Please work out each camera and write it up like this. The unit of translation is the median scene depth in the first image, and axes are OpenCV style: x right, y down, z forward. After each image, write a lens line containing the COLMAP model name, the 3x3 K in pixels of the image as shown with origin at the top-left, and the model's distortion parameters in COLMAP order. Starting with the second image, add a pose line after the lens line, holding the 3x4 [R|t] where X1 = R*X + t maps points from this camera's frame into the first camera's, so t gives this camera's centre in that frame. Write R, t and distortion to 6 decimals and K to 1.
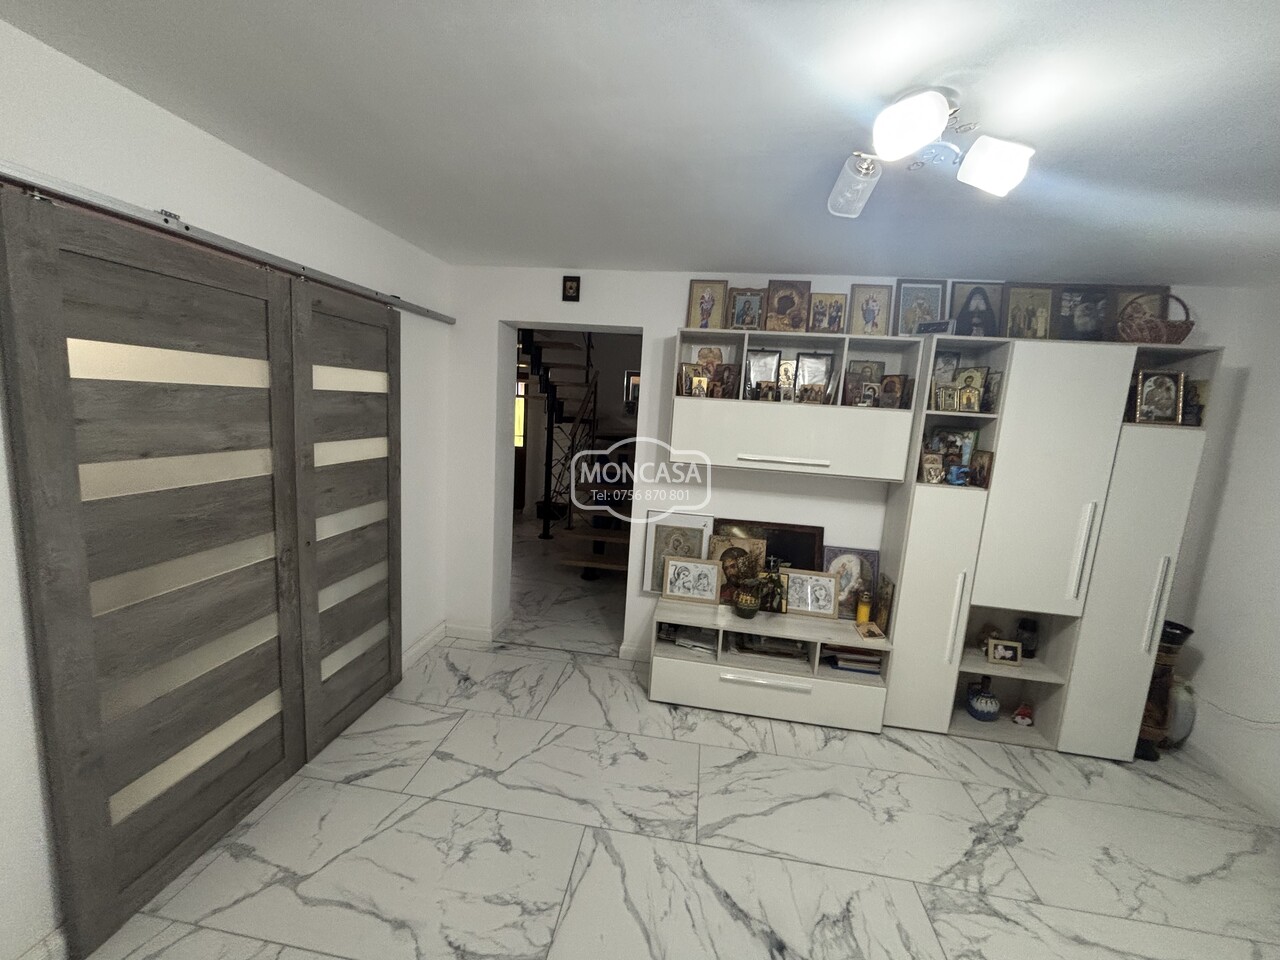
lens RADIAL K [[517.4, 0, 637.6], [0, 517.4, 480.2], [0, 0, 1]] dist [-0.001051, -0.000770]
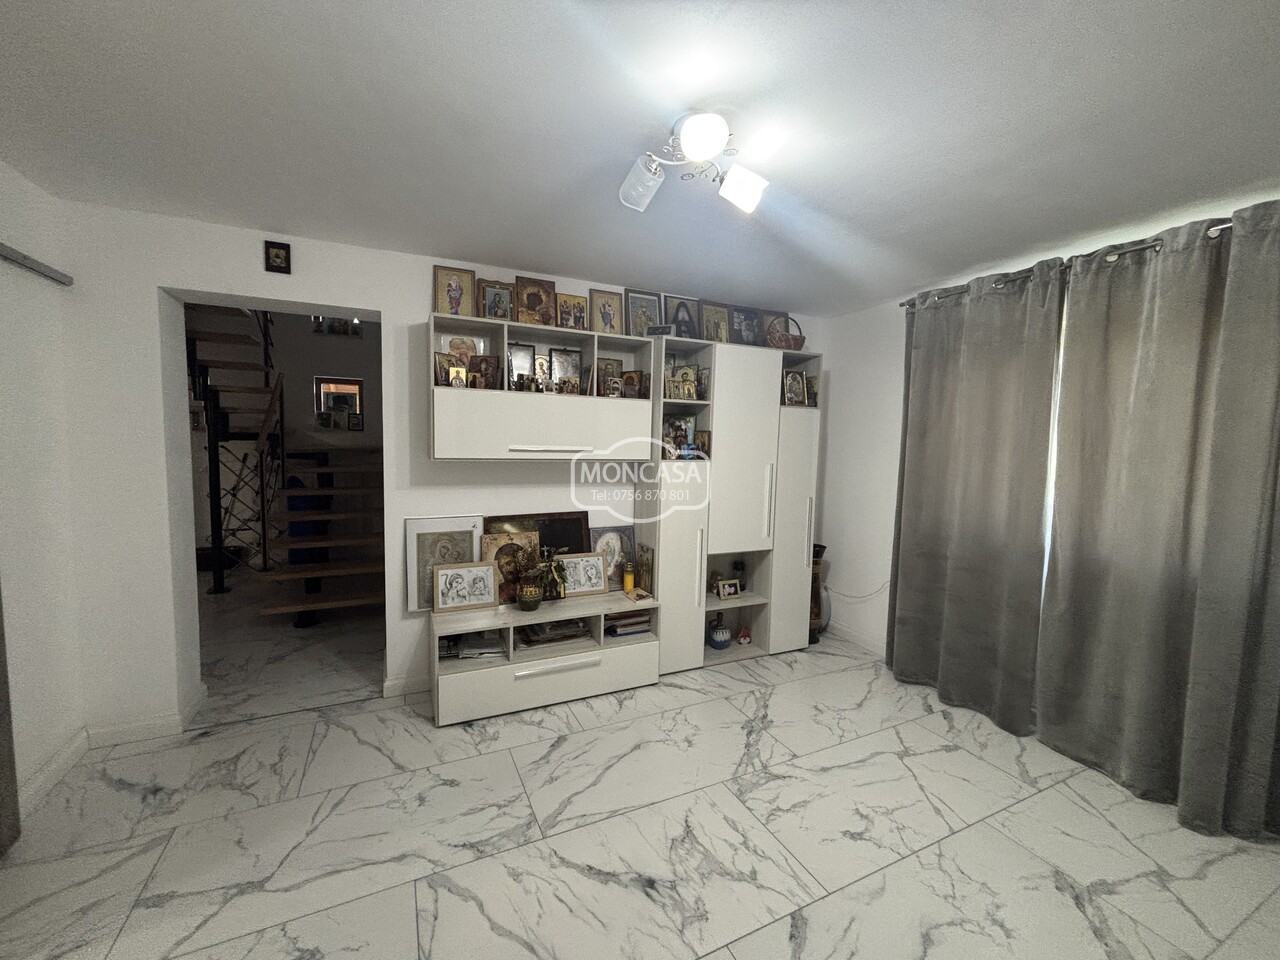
lens RADIAL K [[517.4, 0, 639.0], [0, 517.4, 480.5], [0, 0, 1]] dist [-0.001051, -0.000770]
pose [[0.830651, -0.089206, 0.549602, -0.153522], [0.112425, 0.993623, -0.008640, 0.054866], [-0.545326, 0.068966, 0.835382, 0.044011]]
